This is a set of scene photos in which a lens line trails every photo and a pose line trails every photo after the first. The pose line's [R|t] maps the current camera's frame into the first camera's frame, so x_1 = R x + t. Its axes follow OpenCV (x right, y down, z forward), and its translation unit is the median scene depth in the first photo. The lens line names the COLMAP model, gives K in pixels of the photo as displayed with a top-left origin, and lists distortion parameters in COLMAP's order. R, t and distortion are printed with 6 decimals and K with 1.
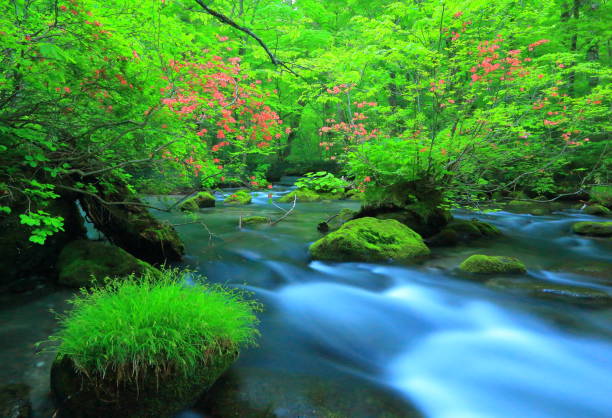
lens RADIAL K [[429.2, 0, 298.1], [0, 429.2, 206.8], [0, 0, 1]] dist [-0.029198, 0.062670]
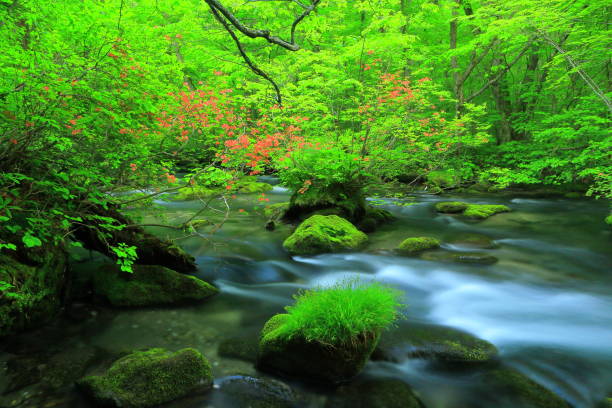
lens RADIAL K [[445.3, 0, 305.7], [0, 445.3, 206.2], [0, 0, 1]] dist [-0.111910, 0.096332]
pose [[0.910369, -0.077017, 0.406566, -0.432093], [0.058728, 0.996629, 0.057294, -0.086148], [-0.409608, -0.028282, 0.911823, -0.160755]]
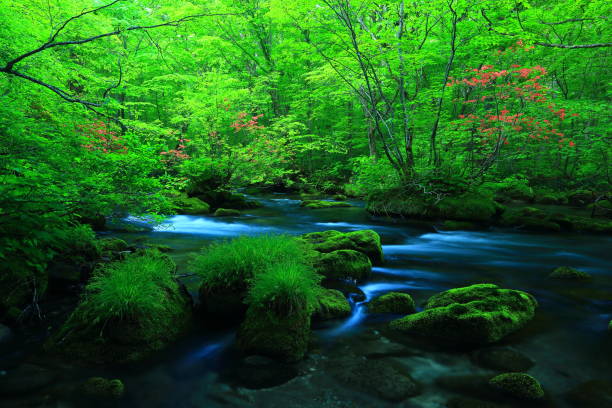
lens RADIAL K [[432.5, 0, 306.0], [0, 432.5, 204.0], [0, 0, 1]] dist [0.007185, 0.005591]
pose [[0.973956, -0.017714, 0.226045, 0.309956], [0.024828, 0.999281, -0.028667, 0.152030], [-0.225375, 0.033533, 0.973695, -1.283576]]
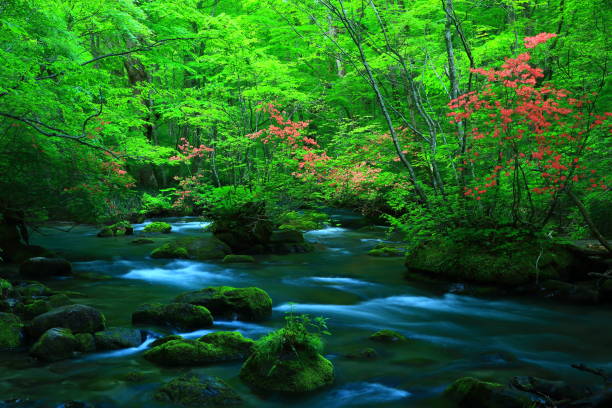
lens RADIAL K [[888.4, 0, 306.0], [0, 888.4, 204.0], [0, 0, 1]] dist [0.115719, 0.013567]
pose [[0.990122, -0.000799, -0.140209, 1.150767], [-0.007986, 0.998039, -0.062088, 0.122672], [0.139984, 0.062594, 0.988173, -2.448907]]
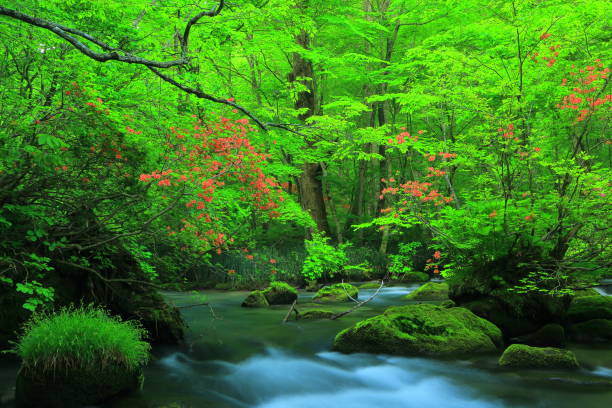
lens RADIAL K [[876.2, 0, 306.0], [0, 876.2, 204.0], [0, 0, 1]] dist [0.108559, 0.032879]
pose [[0.948482, -0.031040, -0.315306, 0.522182], [-0.016273, 0.989103, -0.146324, 0.091872], [0.316412, 0.143917, 0.937641, -0.623694]]
